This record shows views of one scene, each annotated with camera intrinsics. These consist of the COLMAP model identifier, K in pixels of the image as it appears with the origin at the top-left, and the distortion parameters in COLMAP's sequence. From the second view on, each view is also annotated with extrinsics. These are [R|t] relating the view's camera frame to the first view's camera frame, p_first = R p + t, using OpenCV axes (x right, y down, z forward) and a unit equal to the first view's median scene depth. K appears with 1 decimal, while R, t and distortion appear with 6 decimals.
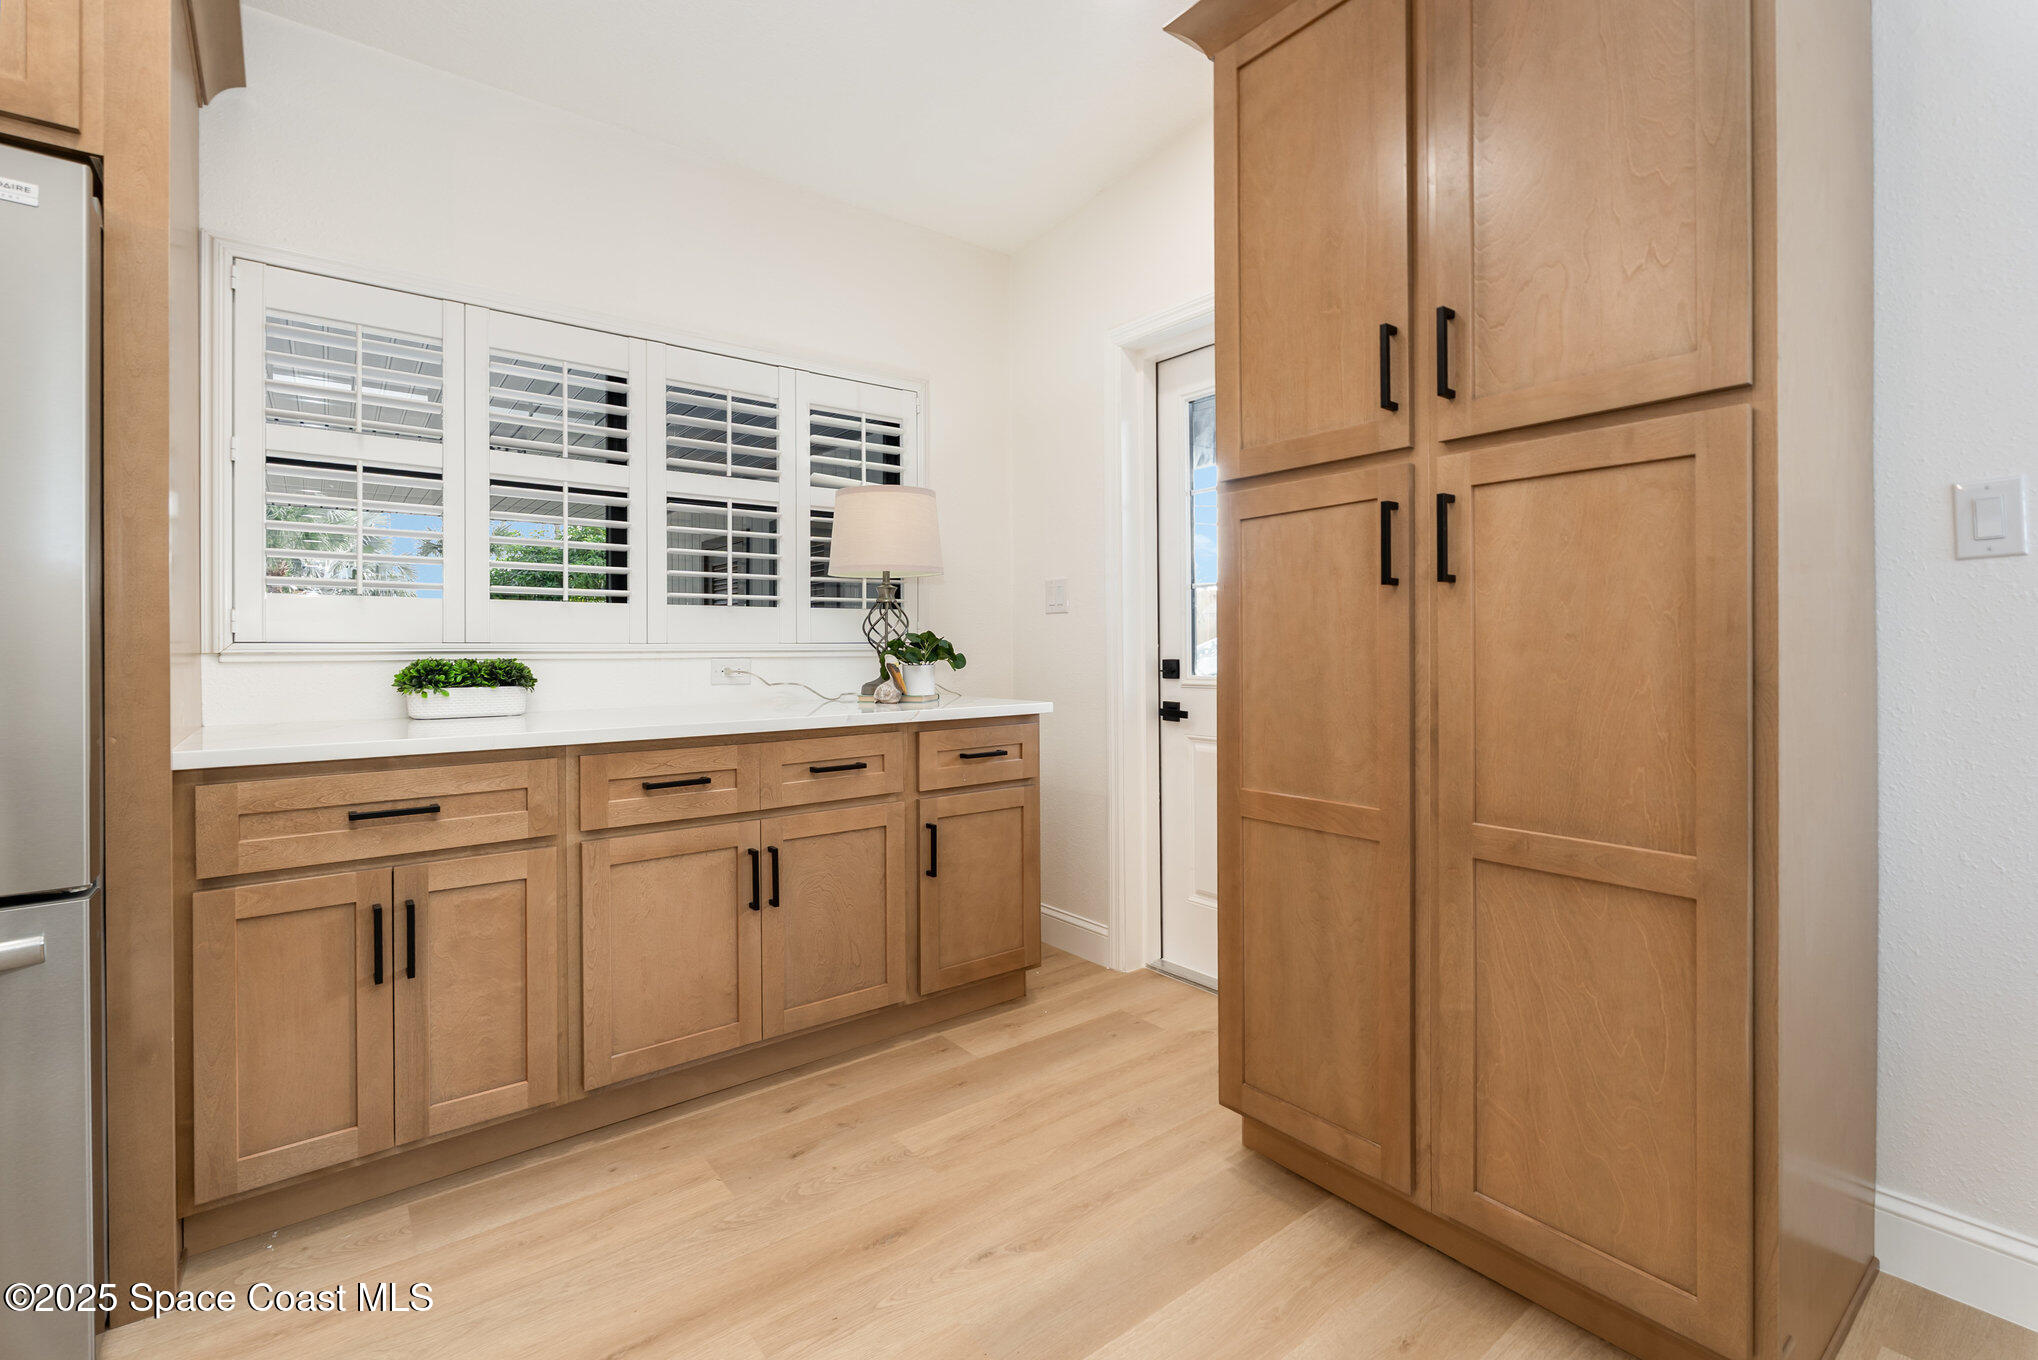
lens RADIAL K [[937.9, 0, 1007.2], [0, 937.9, 644.4], [0, 0, 1]] dist [0.000206, -0.000071]
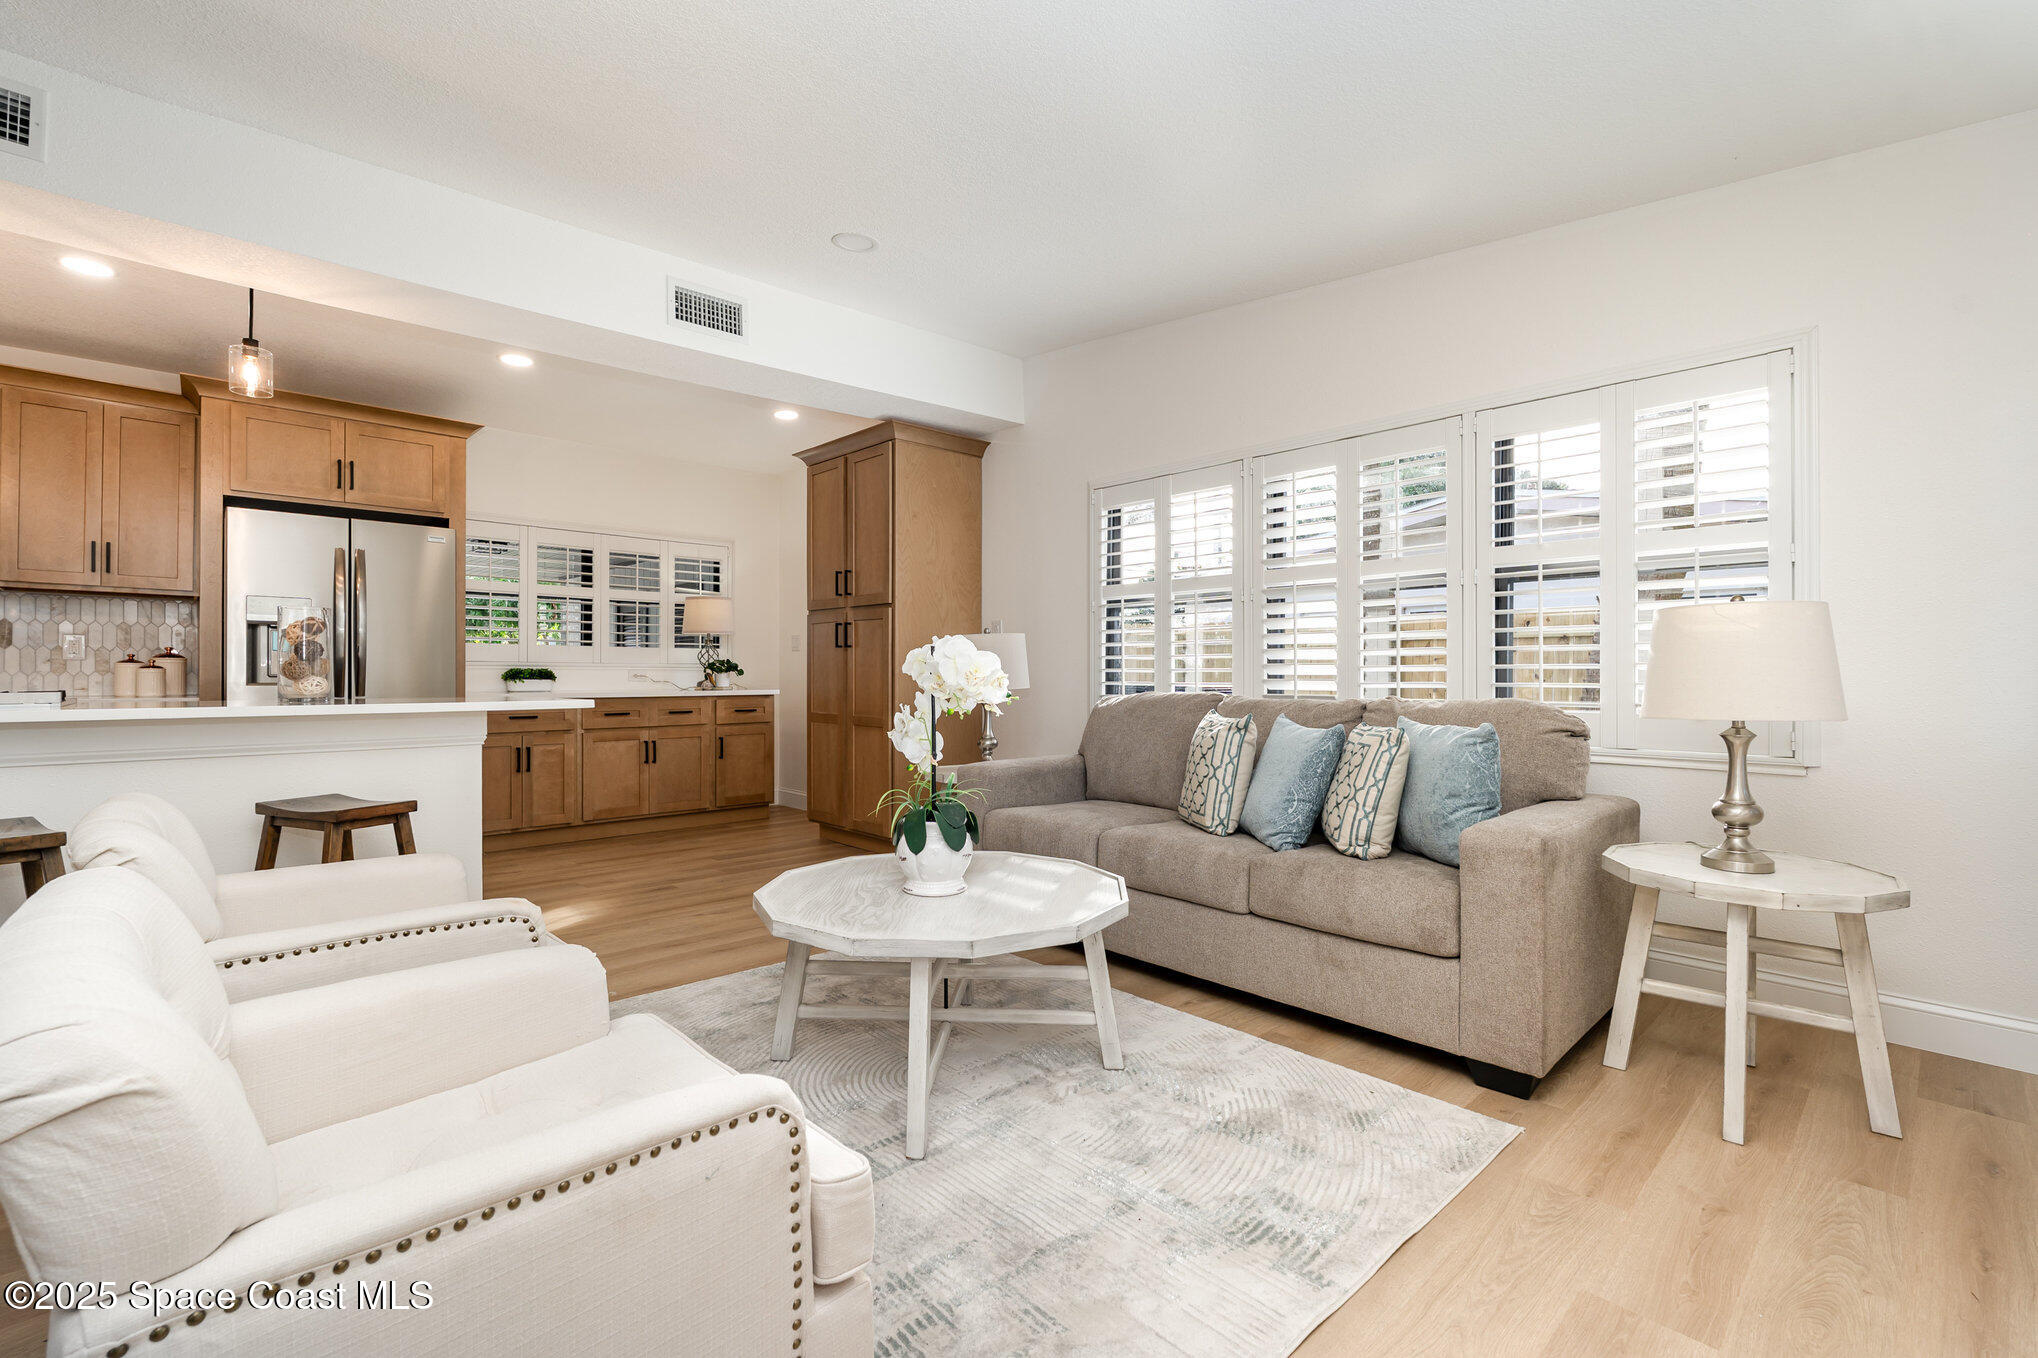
lens RADIAL K [[877.5, 0, 990.1], [0, 877.5, 674.8], [0, 0, 1]] dist [0.001312, 0.000078]
pose [[0.994805, 0.007023, 0.101561, 0.432087], [-0.007442, 0.999965, 0.003746, 0.015303], [-0.101531, -0.004482, 0.994822, -1.527231]]
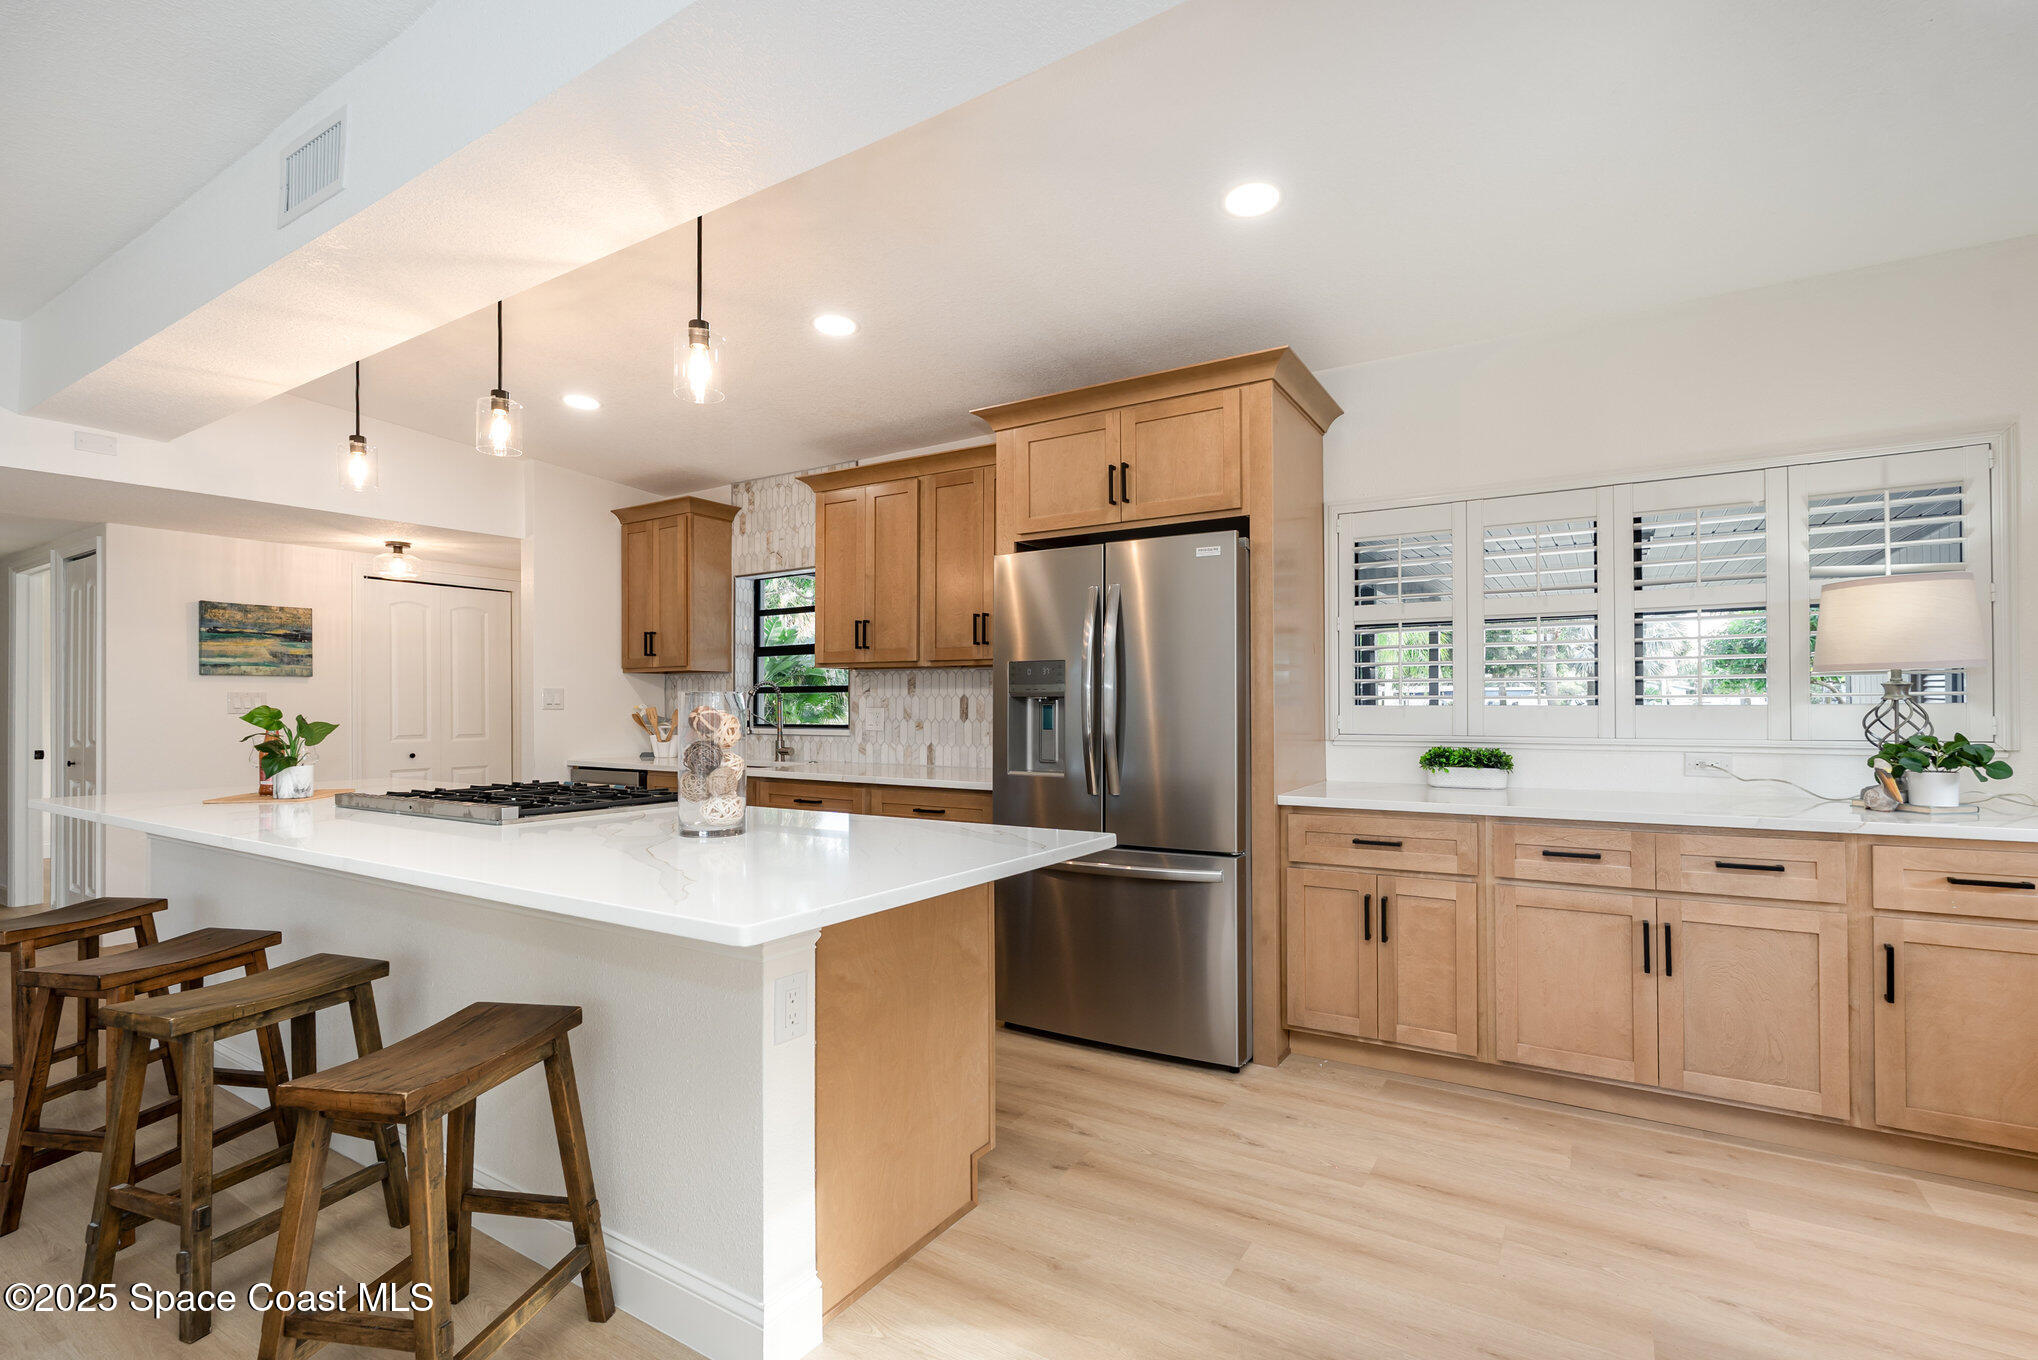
lens RADIAL K [[899.0, 0, 1032.7], [0, 899.0, 689.5], [0, 0, 1]] dist [-0.001614, -0.000141]
pose [[0.361485, -0.012037, -0.932300, 0.498745], [0.004819, 0.999927, -0.011041, -0.064531], [0.932365, -0.000502, 0.361517, -0.132948]]
